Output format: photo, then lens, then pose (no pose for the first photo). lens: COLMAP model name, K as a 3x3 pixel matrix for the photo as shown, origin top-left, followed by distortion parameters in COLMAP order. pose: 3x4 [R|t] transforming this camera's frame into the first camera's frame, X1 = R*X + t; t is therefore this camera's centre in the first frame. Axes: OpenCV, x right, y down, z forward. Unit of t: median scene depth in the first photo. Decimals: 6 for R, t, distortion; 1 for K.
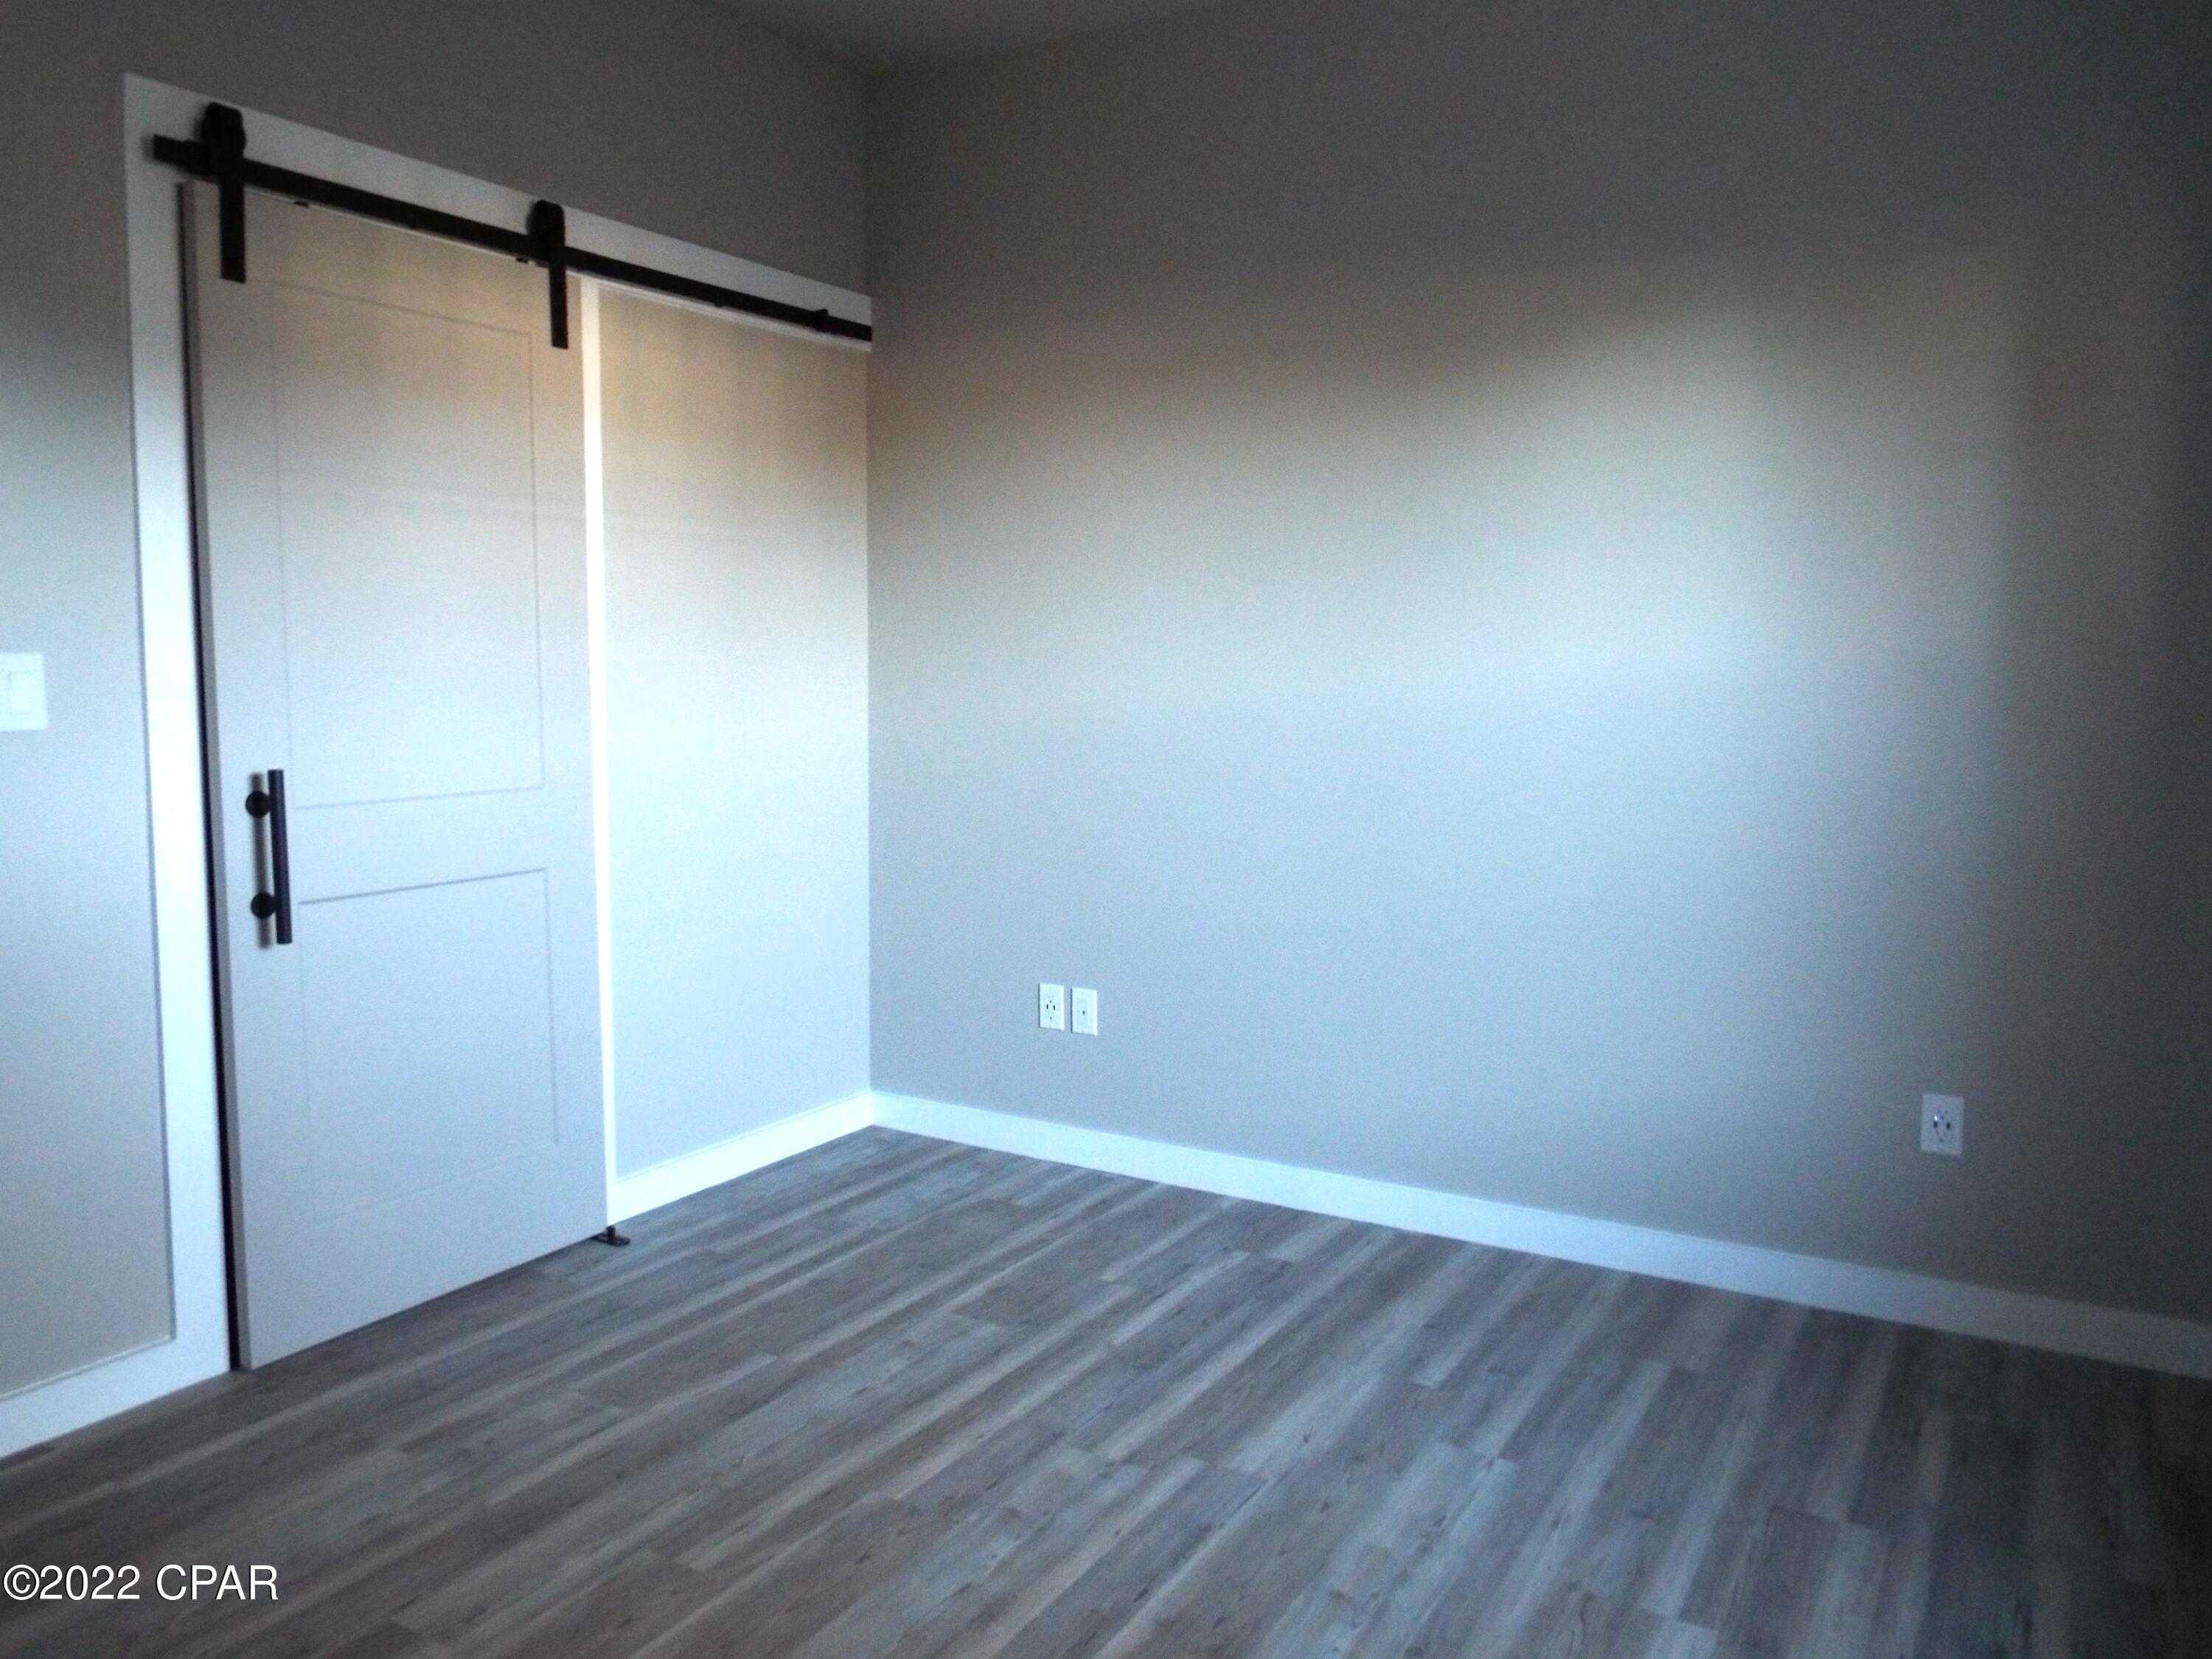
lens RADIAL K [[1593.3, 0, 1088.5], [0, 1593.3, 828.8], [0, 0, 1]] dist [-0.033688, 0.035969]
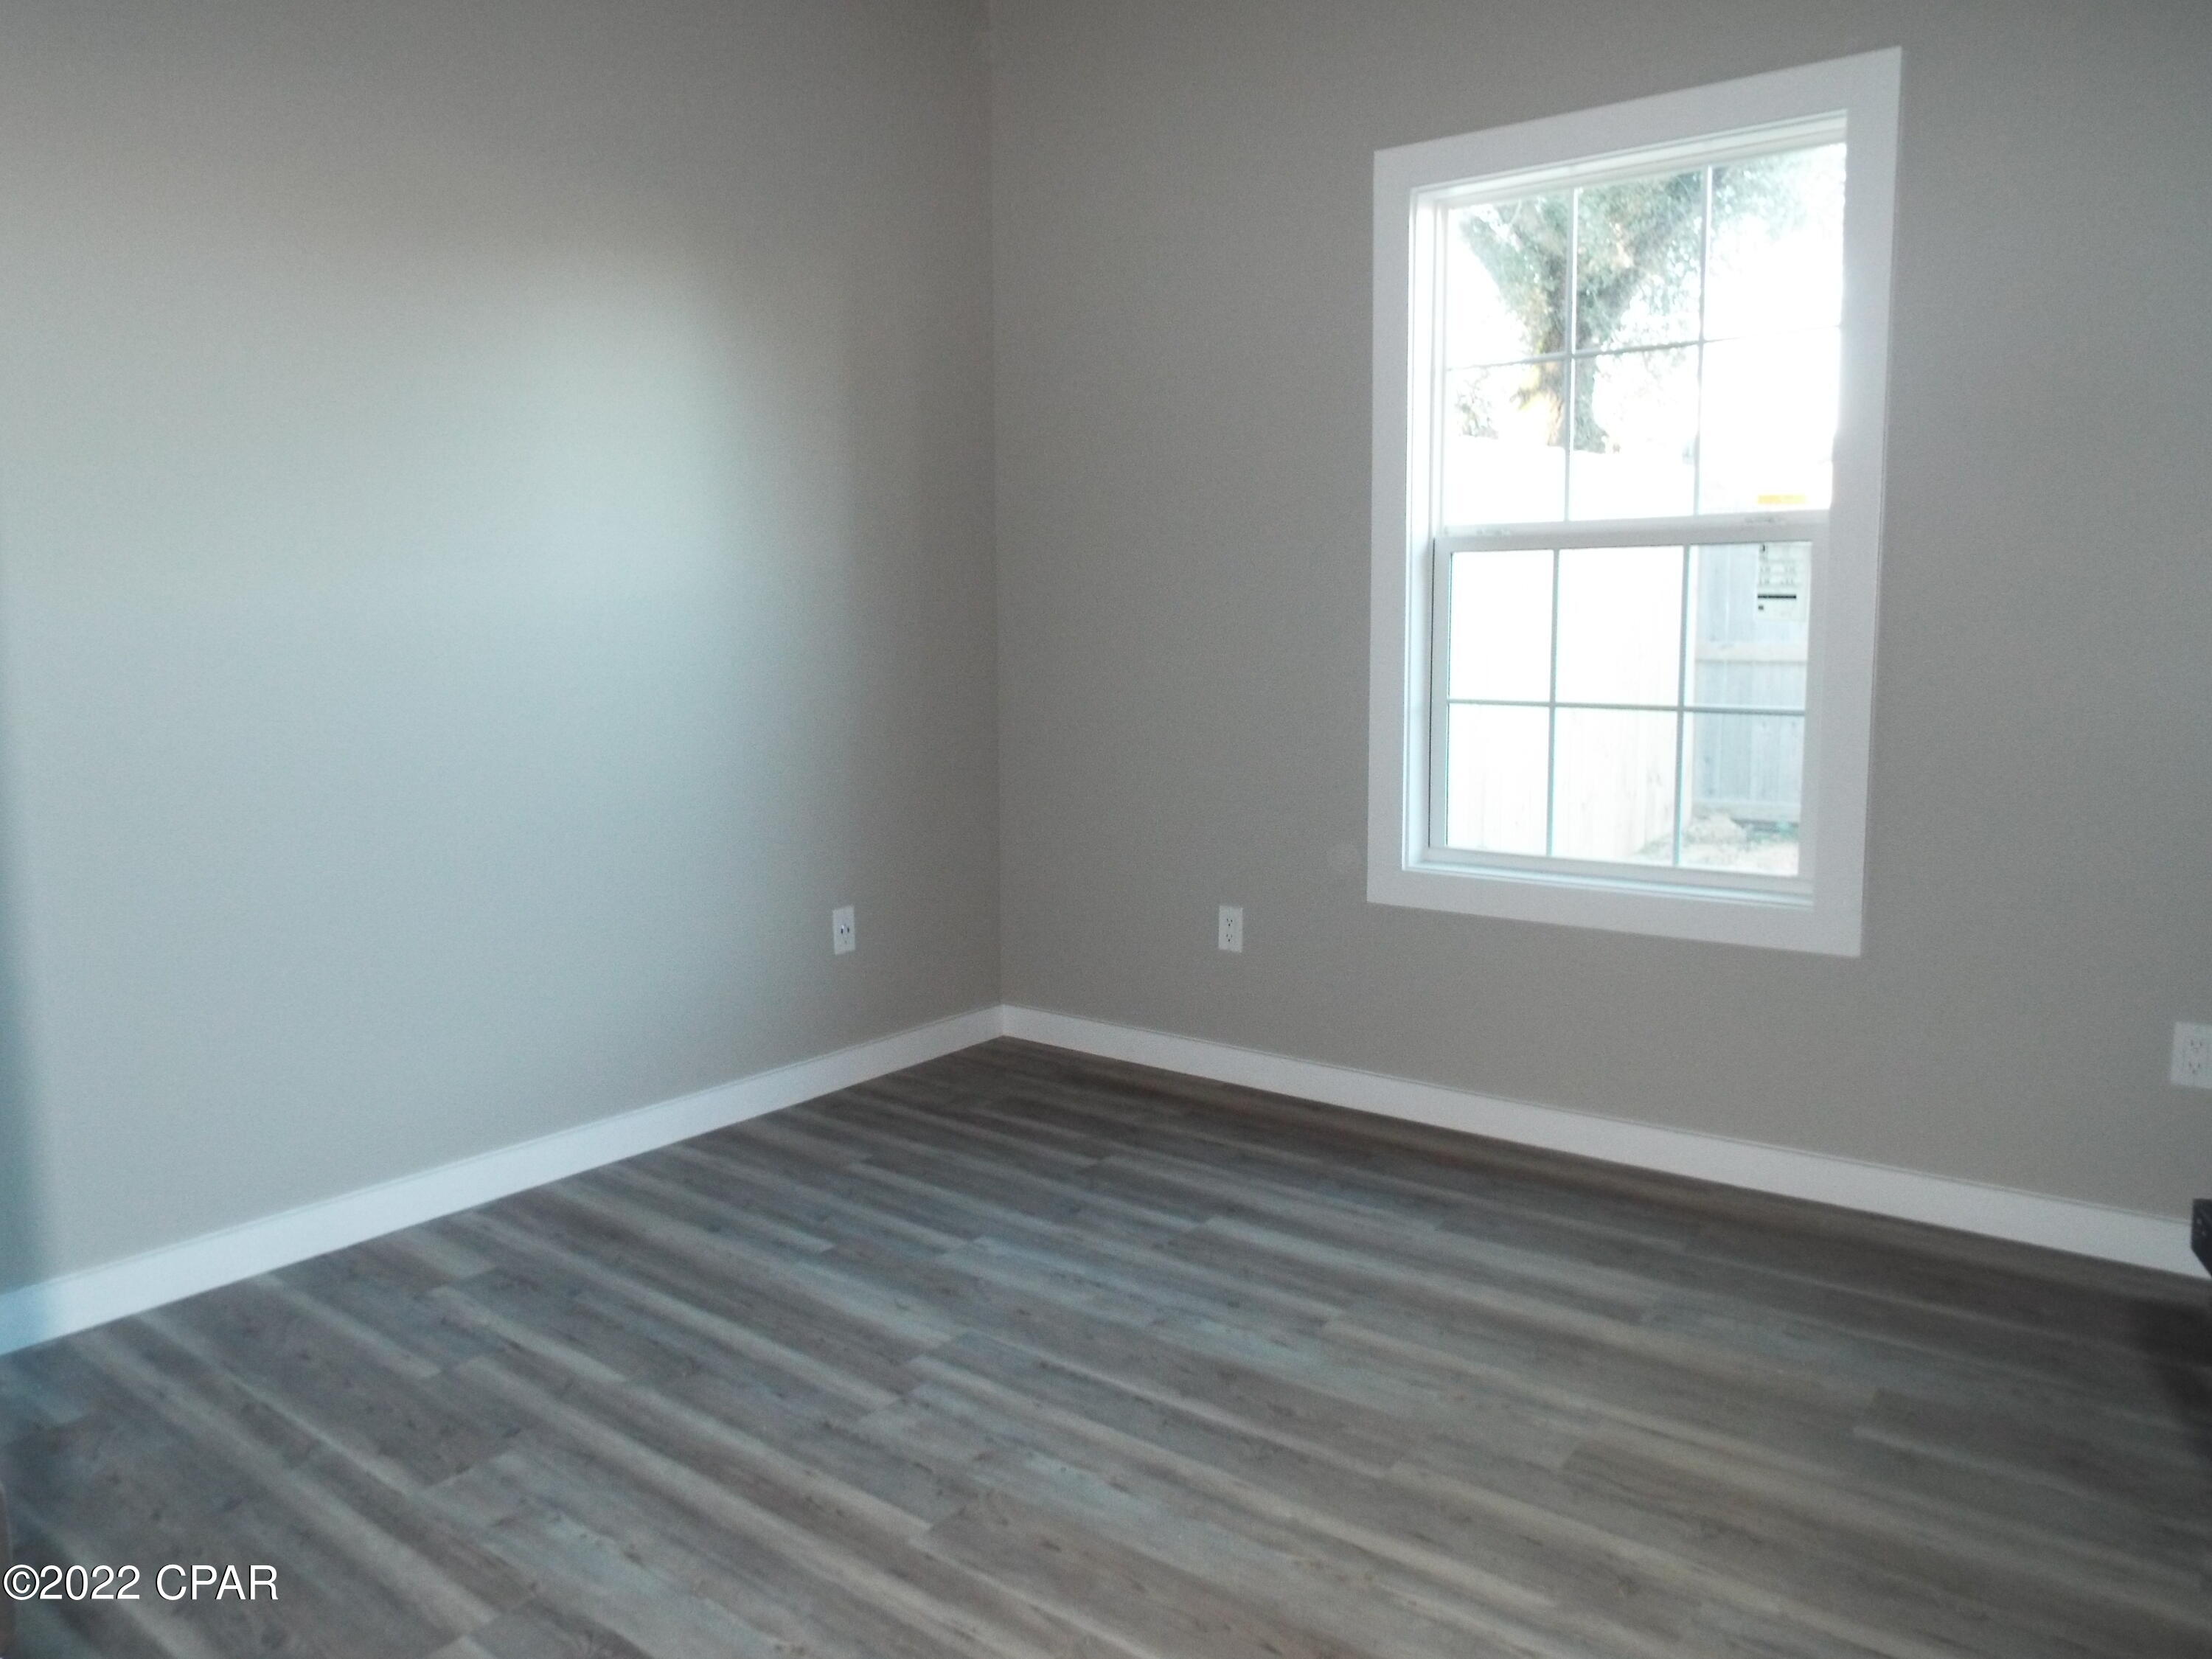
lens RADIAL K [[1593.3, 0, 1088.5], [0, 1593.3, 828.8], [0, 0, 1]] dist [-0.033688, 0.035969]
pose [[0.099238, -0.133958, 0.986006, -0.786419], [0.096446, 0.987526, 0.124458, -0.048732], [-0.990379, 0.082746, 0.110920, 0.669017]]
